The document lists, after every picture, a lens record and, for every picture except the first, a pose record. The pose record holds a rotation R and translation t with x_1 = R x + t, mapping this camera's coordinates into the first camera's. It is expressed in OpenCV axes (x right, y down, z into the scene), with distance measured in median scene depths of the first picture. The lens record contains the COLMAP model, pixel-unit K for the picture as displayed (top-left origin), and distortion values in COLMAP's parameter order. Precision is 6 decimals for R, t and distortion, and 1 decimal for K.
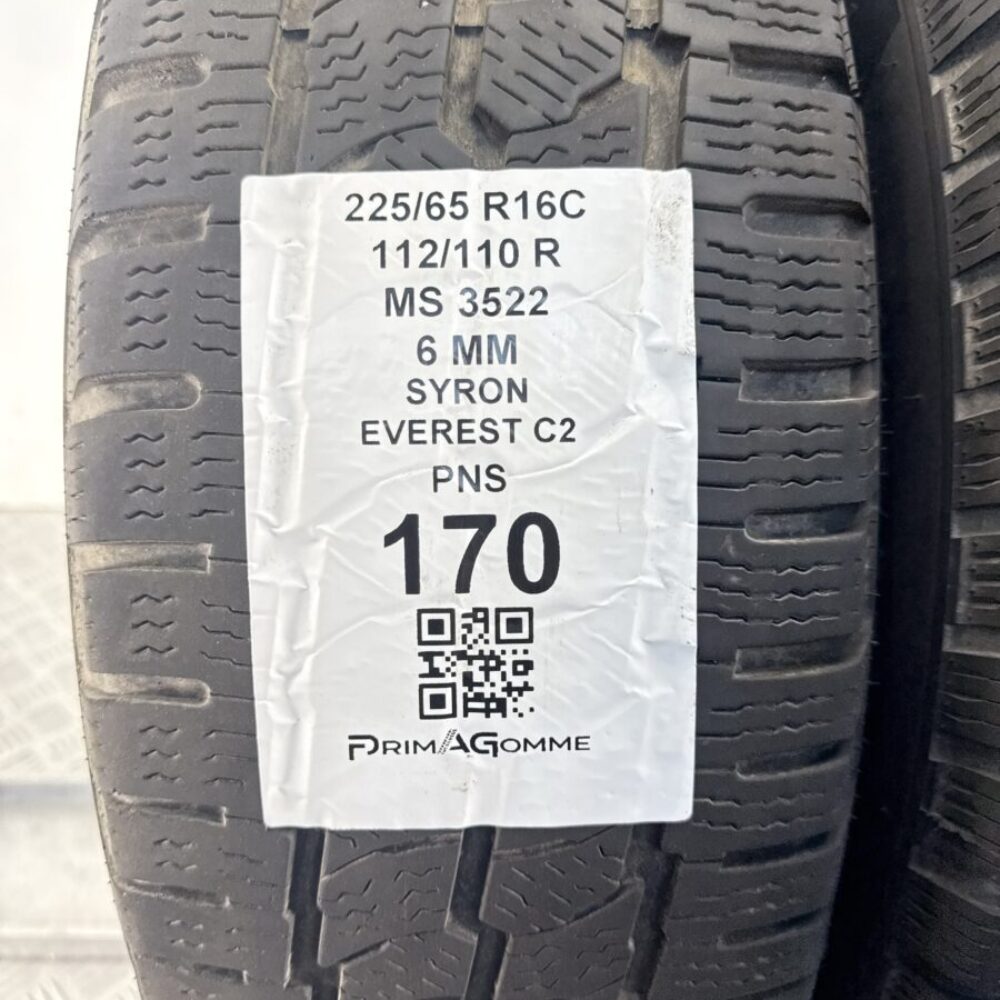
lens RADIAL K [[999.6, 0, 522.6], [0, 999.6, 525.6], [0, 0, 1]] dist [0.122779, -0.379021]
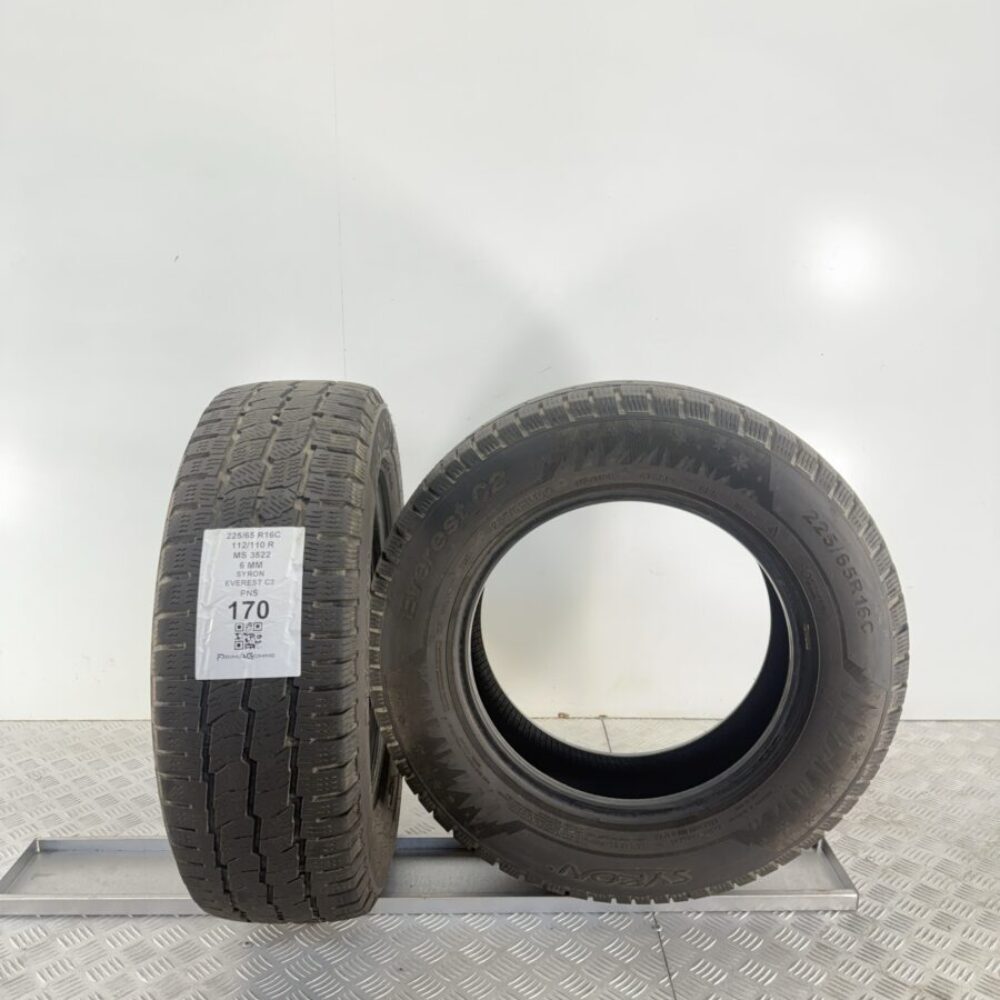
lens RADIAL K [[999.6, 0, 522.6], [0, 999.6, 525.6], [0, 0, 1]] dist [0.122779, -0.379021]
pose [[0.999906, -0.012883, -0.004614, 1.157198], [0.010599, 0.942397, -0.334328, 1.151383], [0.008655, 0.334248, 0.942446, -3.219994]]
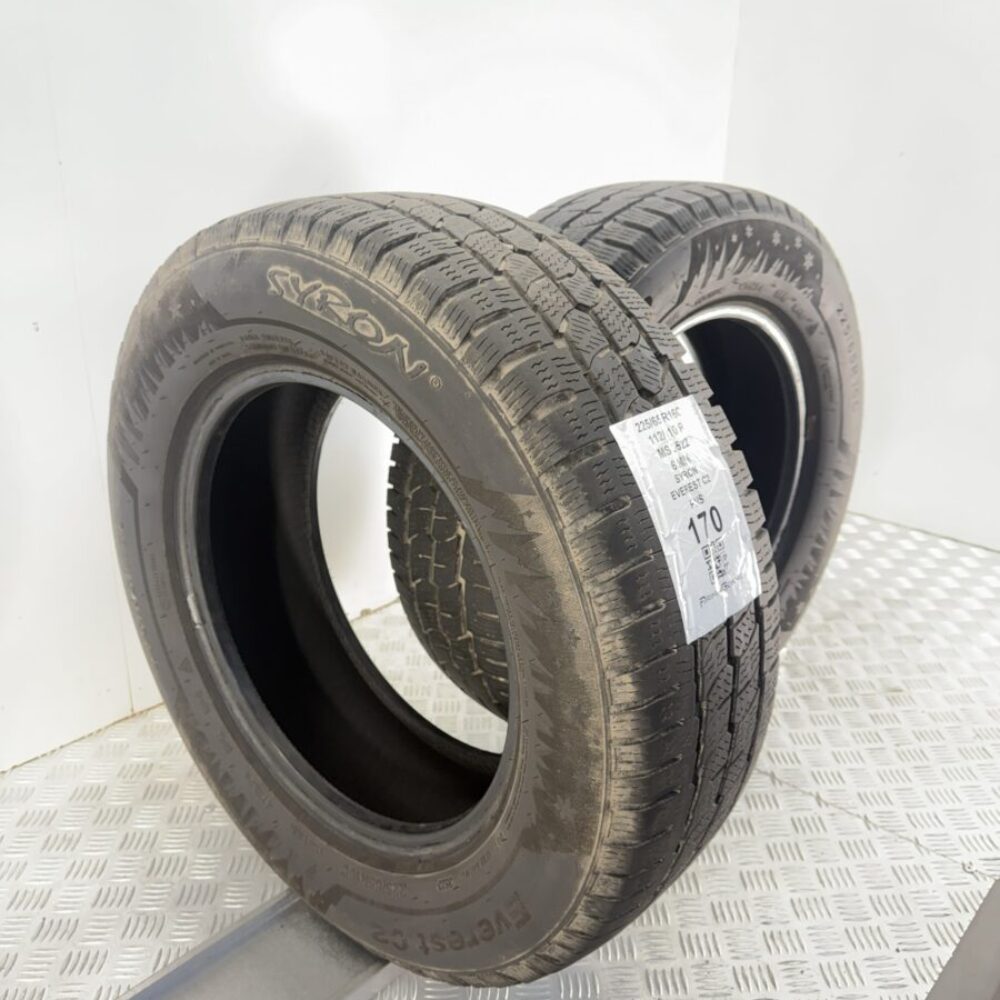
lens RADIAL K [[999.6, 0, 522.6], [0, 999.6, 525.6], [0, 0, 1]] dist [0.122779, -0.379021]
pose [[0.639592, -0.274117, 0.718179, -2.530200], [0.385804, 0.922541, 0.008531, -0.204457], [-0.664889, 0.271620, 0.695806, -0.715665]]
